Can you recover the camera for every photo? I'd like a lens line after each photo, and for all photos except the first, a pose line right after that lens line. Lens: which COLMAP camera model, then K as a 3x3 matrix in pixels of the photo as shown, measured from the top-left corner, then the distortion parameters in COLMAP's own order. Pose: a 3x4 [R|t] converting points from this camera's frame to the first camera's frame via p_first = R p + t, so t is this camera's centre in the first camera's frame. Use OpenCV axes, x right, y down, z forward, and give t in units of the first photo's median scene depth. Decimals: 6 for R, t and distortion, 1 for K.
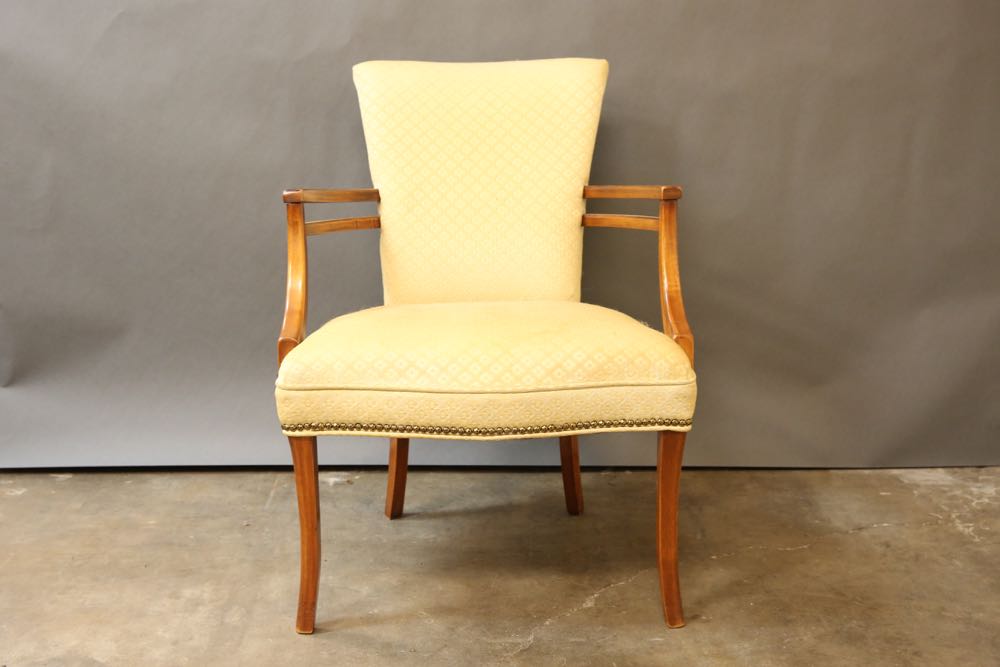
lens RADIAL K [[1167.3, 0, 476.9], [0, 1167.3, 324.7], [0, 0, 1]] dist [0.014223, 0.000000]
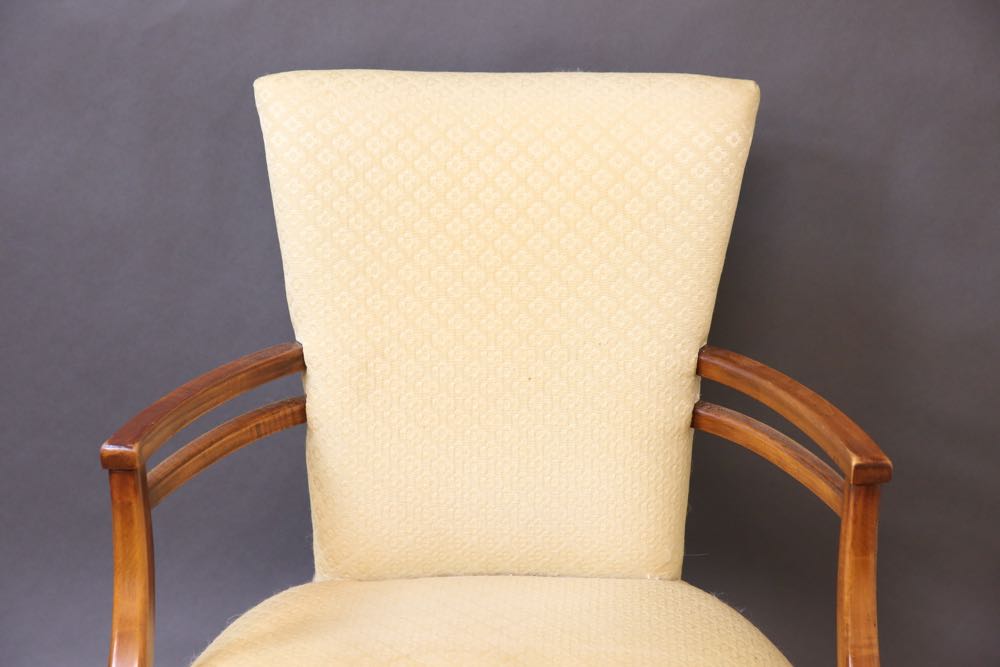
lens RADIAL K [[1802.7, 0, 499.5], [0, 1802.7, 333.1], [0, 0, 1]] dist [0.143022, 0.000000]
pose [[0.999595, 0.025114, -0.013408, 0.004948], [-0.021724, 0.977269, 0.210888, -0.104323], [0.018400, -0.210511, 0.977418, 0.077316]]
